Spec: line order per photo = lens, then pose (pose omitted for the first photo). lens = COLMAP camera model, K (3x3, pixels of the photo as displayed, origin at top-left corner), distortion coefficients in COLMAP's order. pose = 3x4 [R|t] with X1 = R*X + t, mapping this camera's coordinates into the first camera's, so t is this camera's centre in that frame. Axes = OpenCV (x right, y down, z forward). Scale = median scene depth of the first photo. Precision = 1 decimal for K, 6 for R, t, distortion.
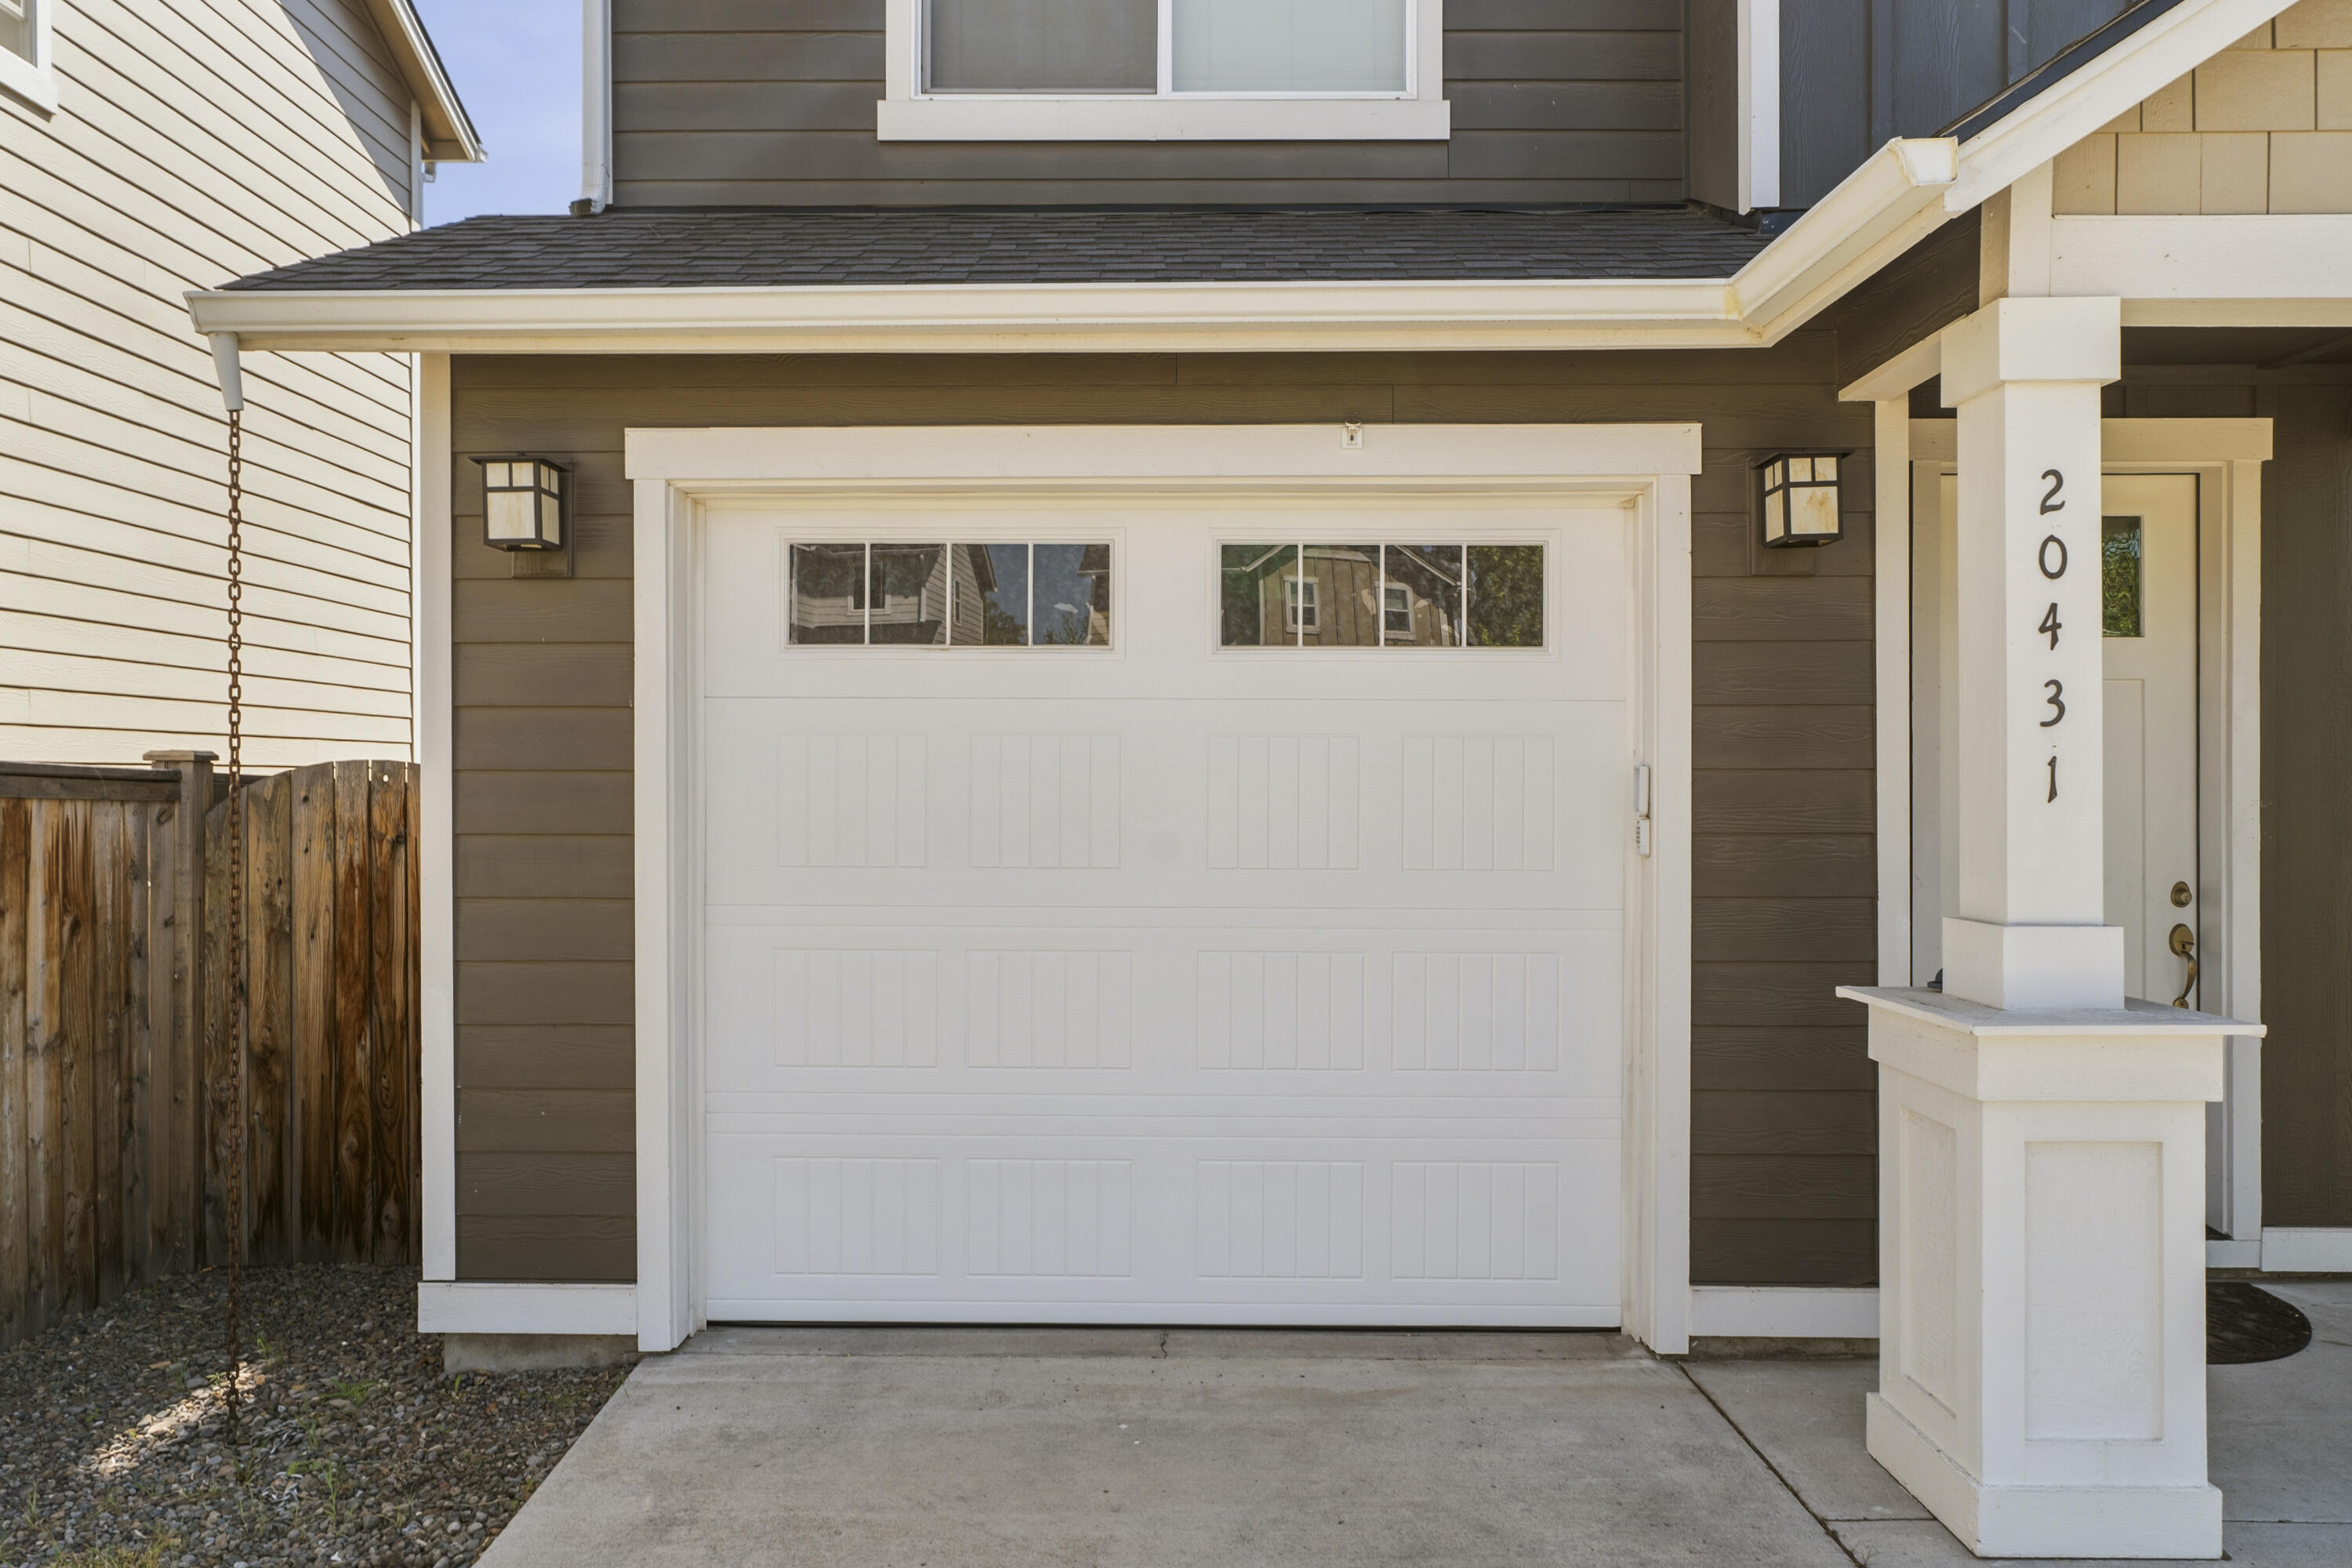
lens RADIAL K [[1523.2, 0, 1171.9], [0, 1523.2, 777.5], [0, 0, 1]] dist [0.002365, 0.000995]
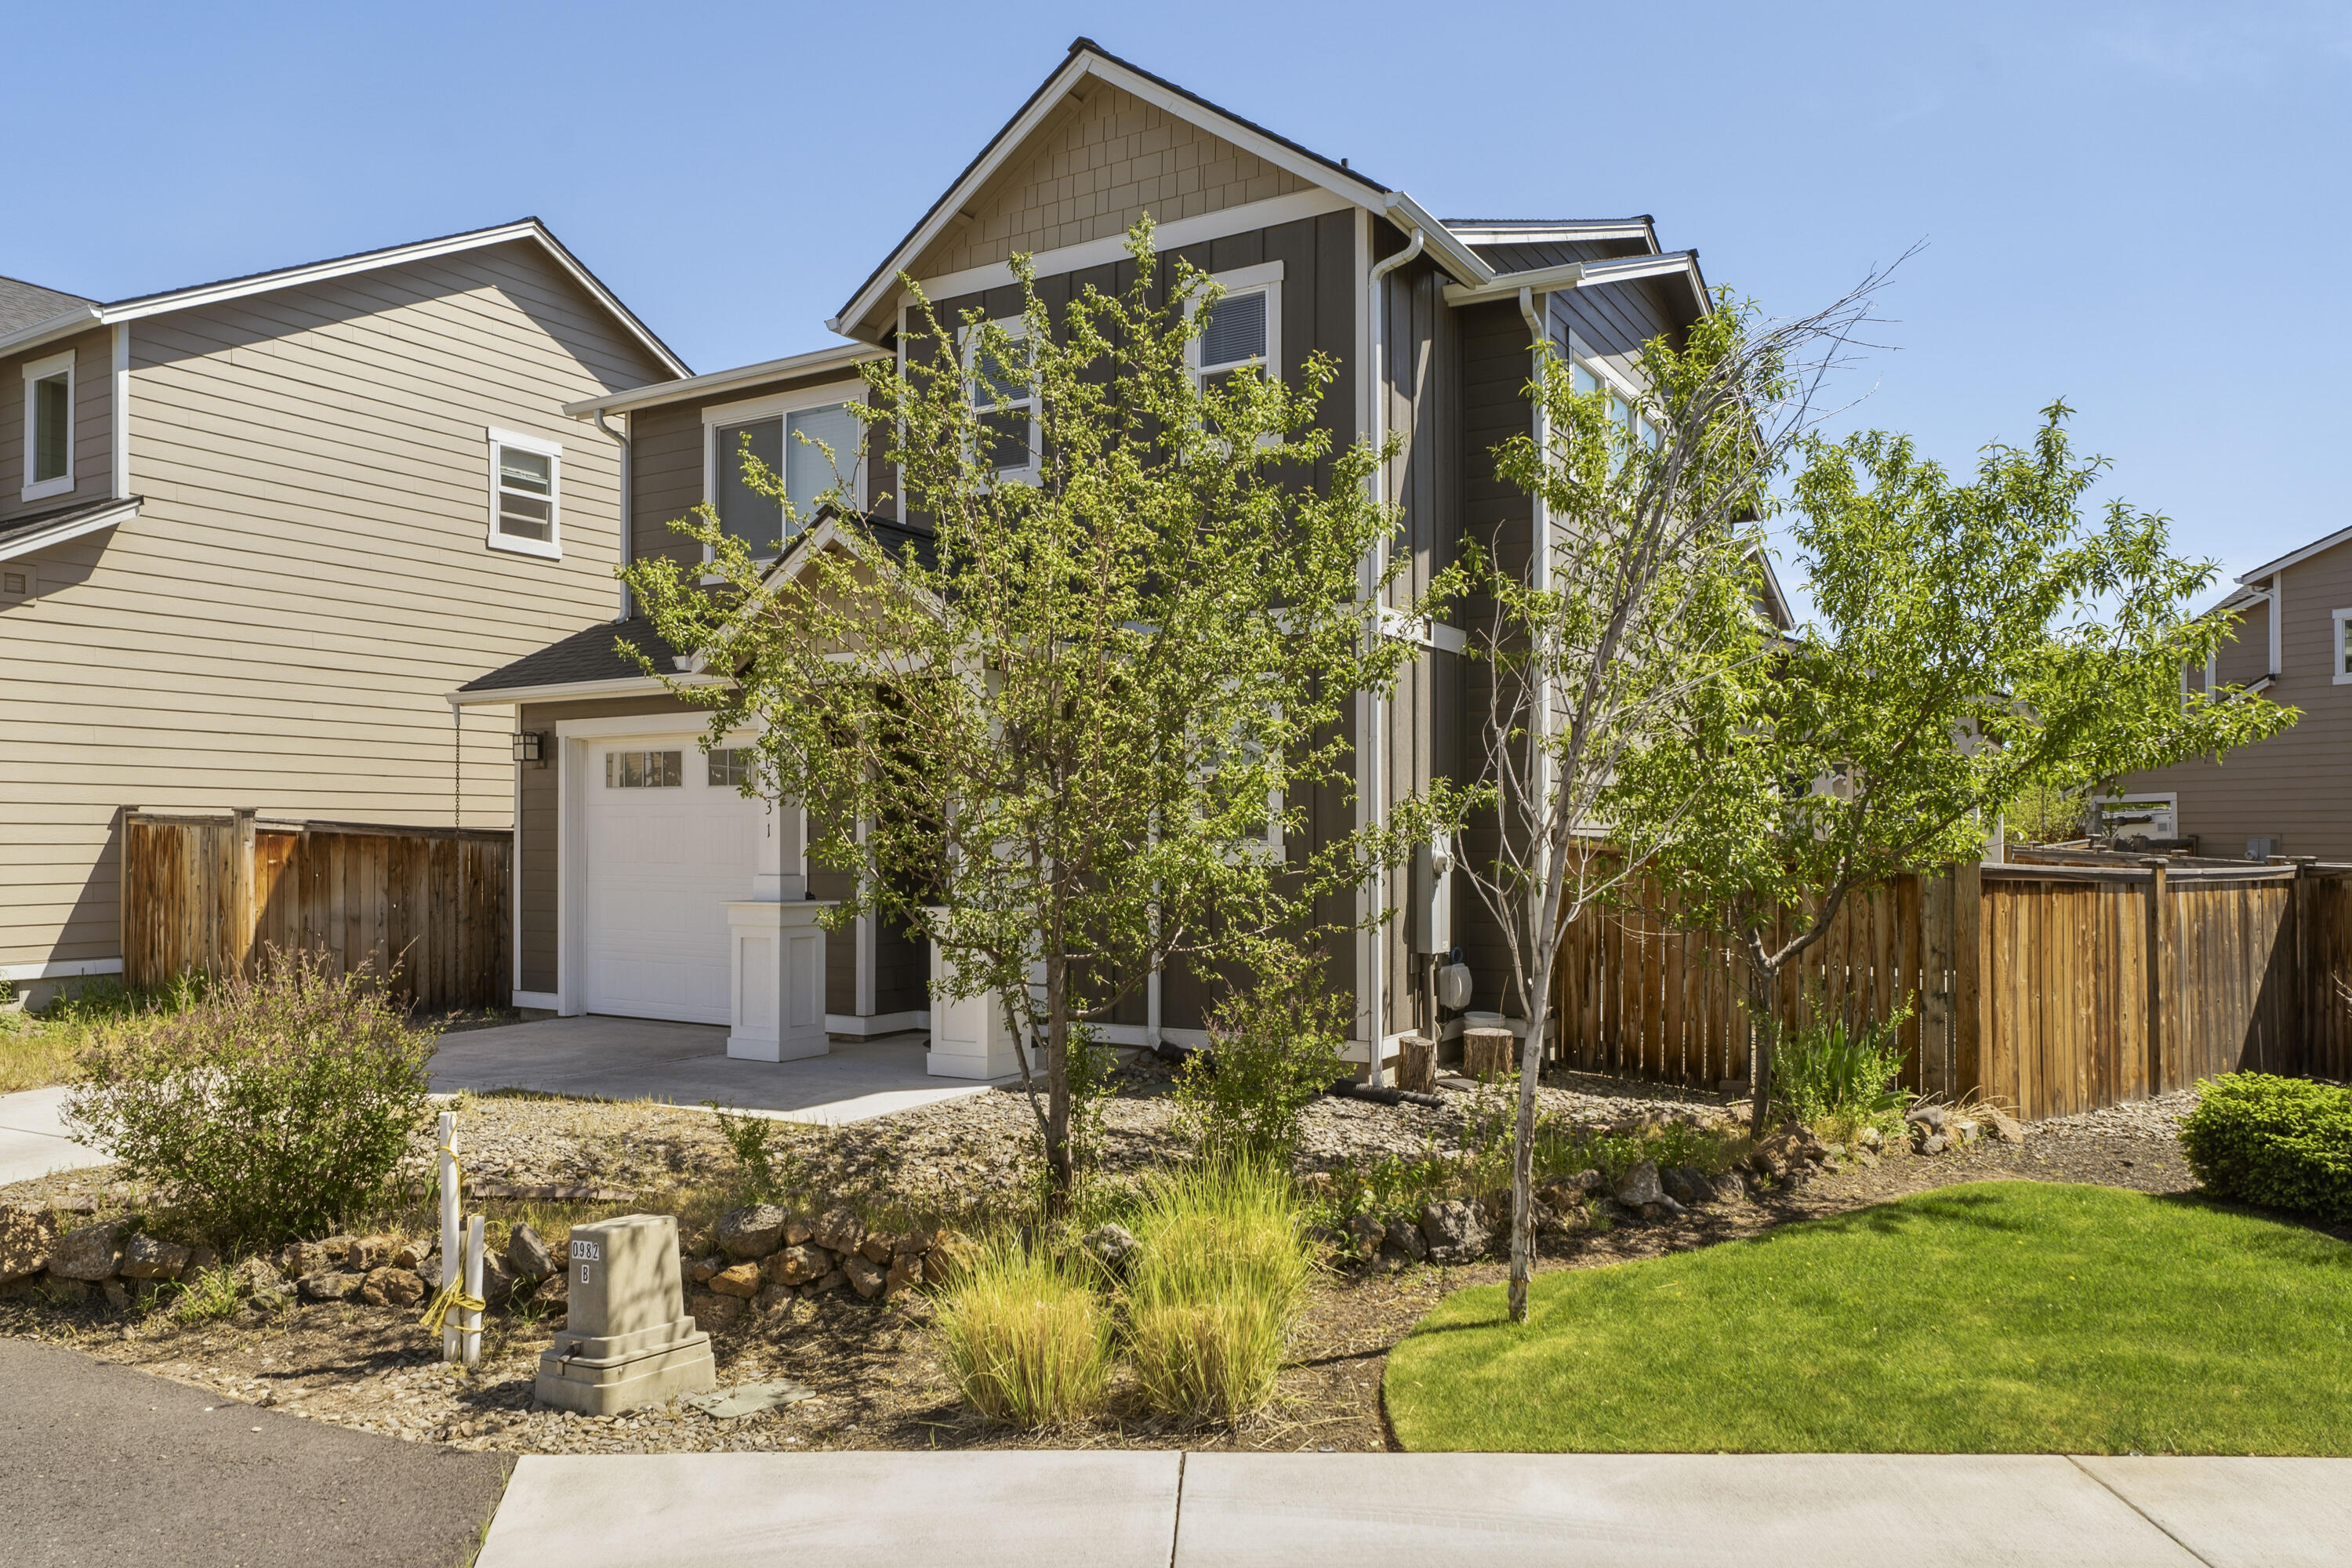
lens RADIAL K [[1614.4, 0, 1175.0], [0, 1614.4, 834.2], [0, 0, 1]] dist [-0.002740, 0.001445]
pose [[0.860437, -0.001509, -0.509554, 2.290396], [-0.000982, 0.999989, -0.004619, 0.018057], [0.509556, 0.004475, 0.860426, -1.138859]]
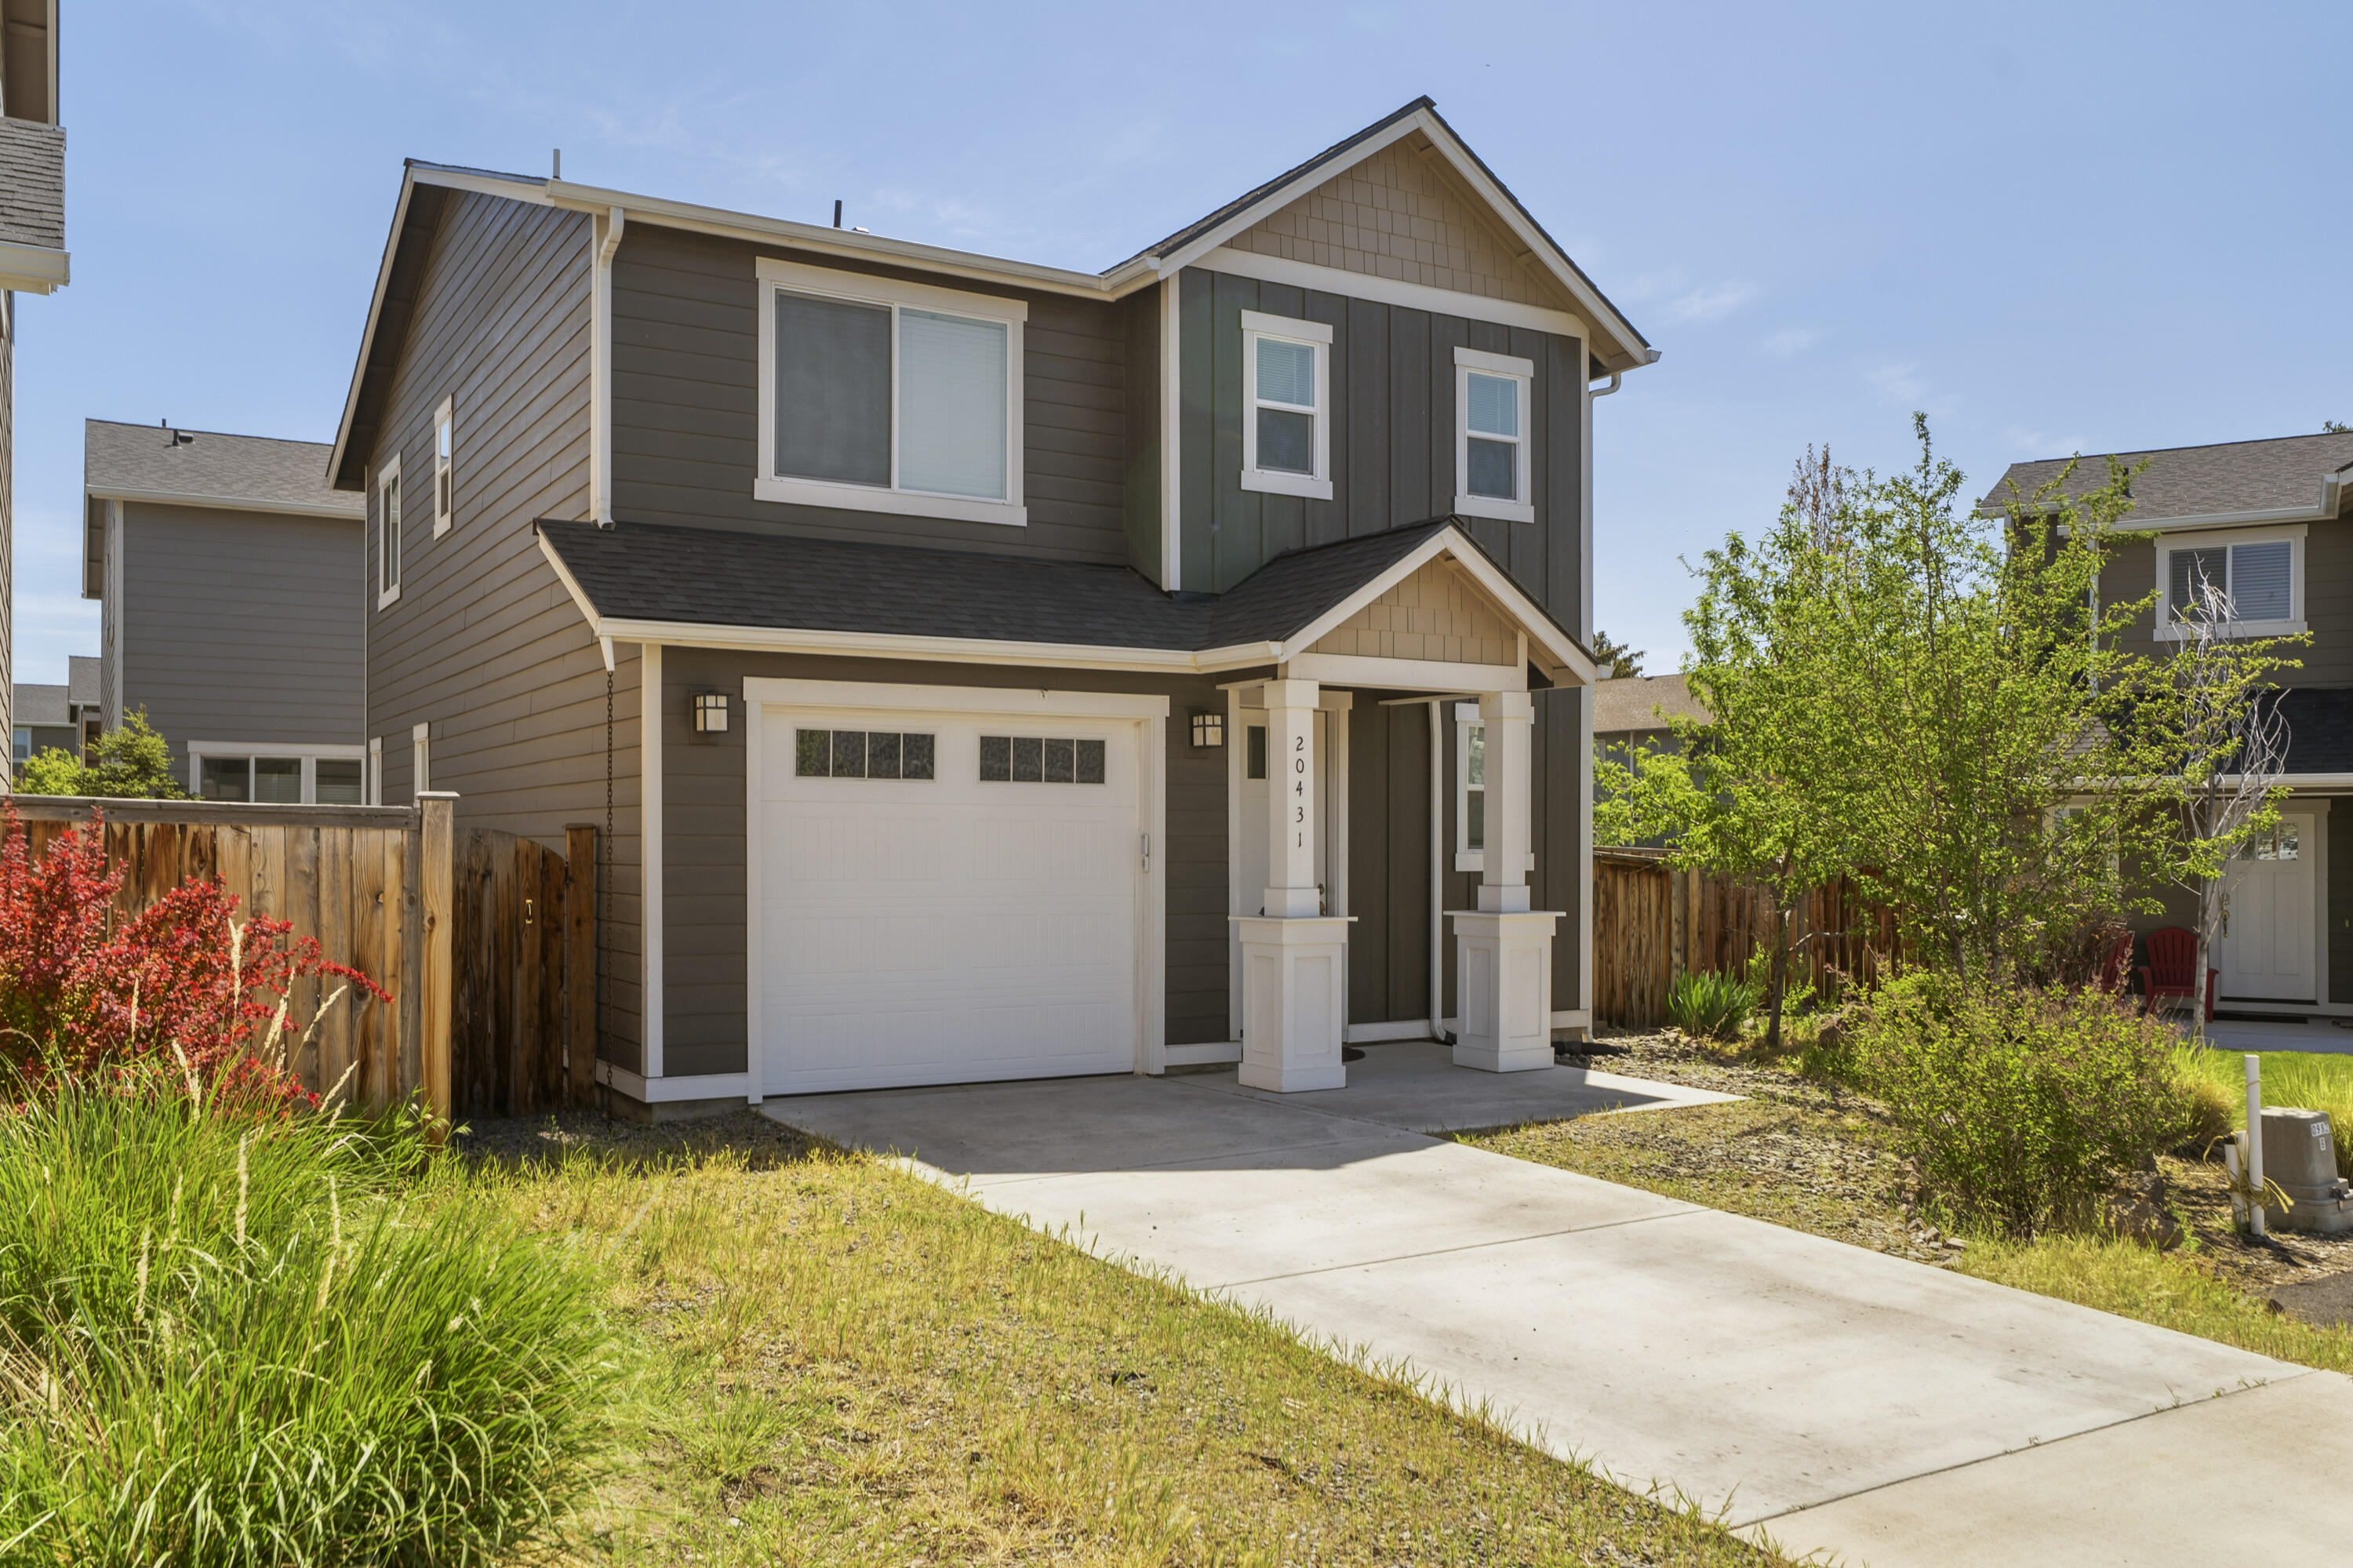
lens RADIAL K [[1831.2, 0, 1146.0], [0, 1831.2, 837.5], [0, 0, 1]] dist [0.005506, 0.003024]
pose [[0.860690, 0.002226, 0.509124, -1.124095], [-0.000921, 0.999996, -0.002815, 0.005237], [-0.509129, 0.001954, 0.860688, -1.442112]]
